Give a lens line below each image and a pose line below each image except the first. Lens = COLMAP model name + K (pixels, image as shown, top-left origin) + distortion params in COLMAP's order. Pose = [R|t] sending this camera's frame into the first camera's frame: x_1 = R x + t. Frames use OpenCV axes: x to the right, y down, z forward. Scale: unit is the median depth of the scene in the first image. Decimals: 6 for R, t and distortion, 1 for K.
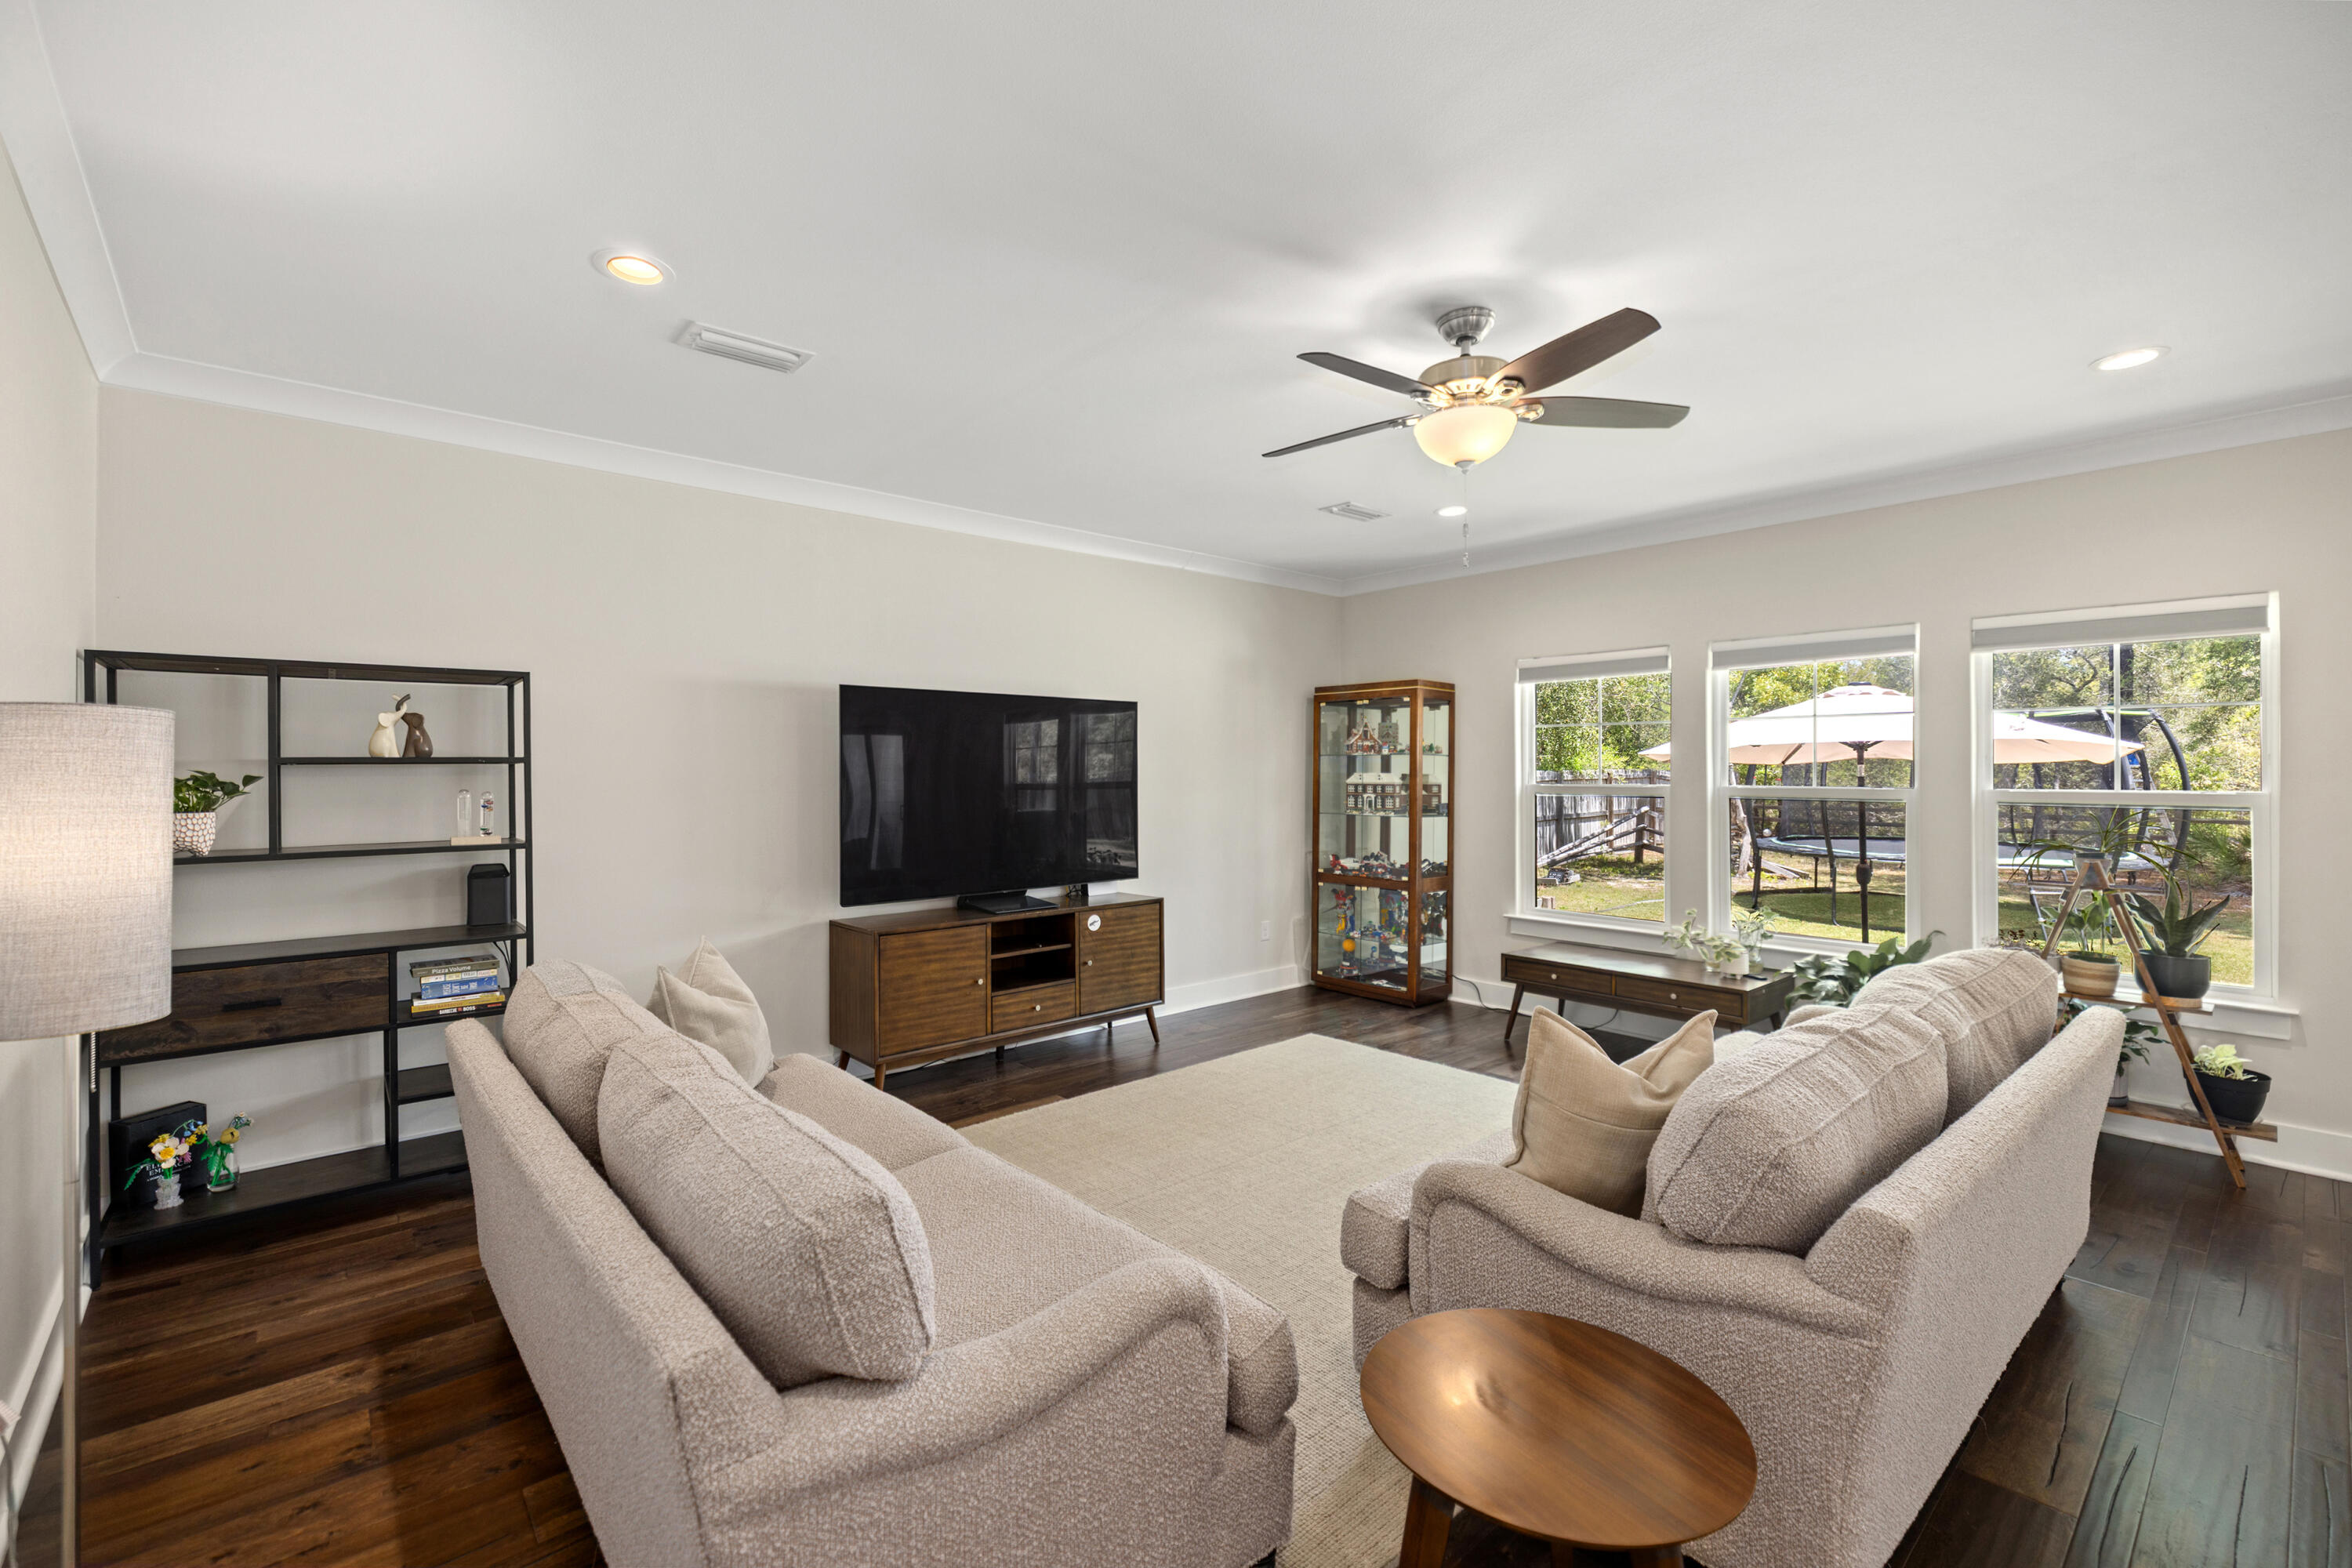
lens RADIAL K [[1025.4, 0, 1176.8], [0, 1025.4, 768.4], [0, 0, 1]] dist [0.001781, -0.000403]
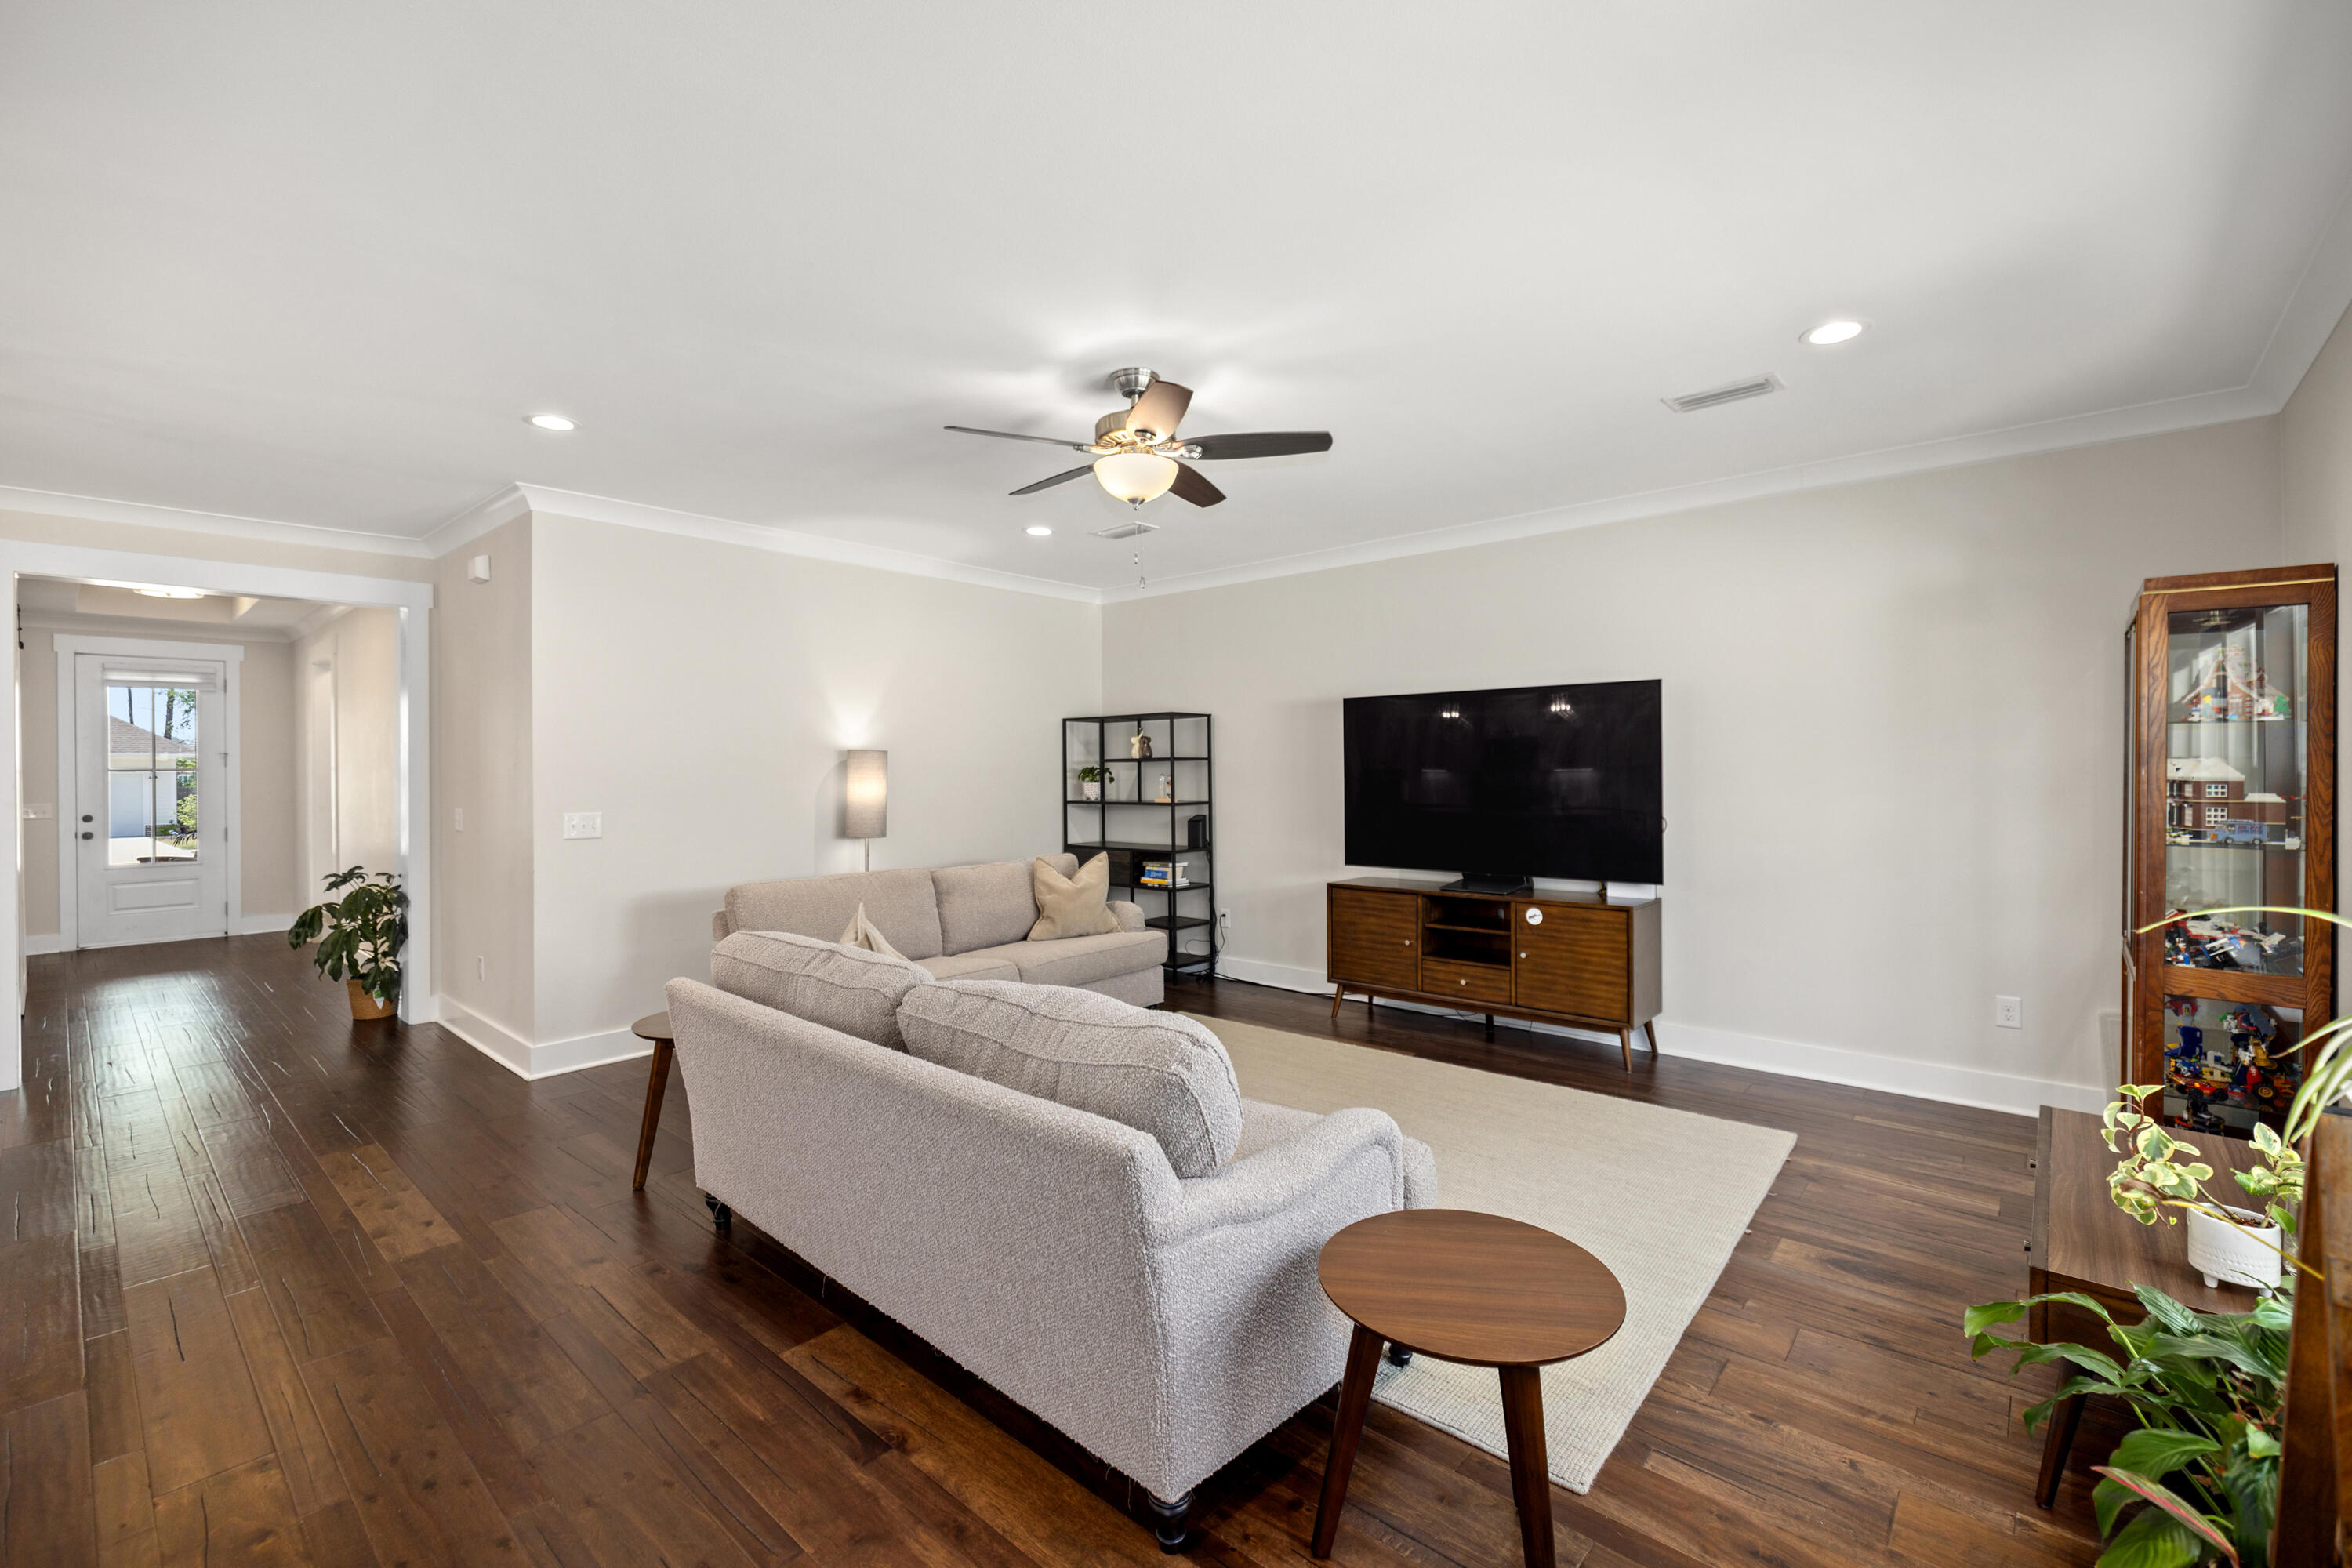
lens RADIAL K [[1025.4, 0, 1163.8], [0, 1025.4, 771.9], [0, 0, 1]] dist [0.001781, -0.000403]
pose [[0.108540, 0.005985, -0.994074, 0.808288], [0.011053, 0.999913, 0.007227, 0.001839], [0.994031, -0.011772, 0.108464, 0.517917]]
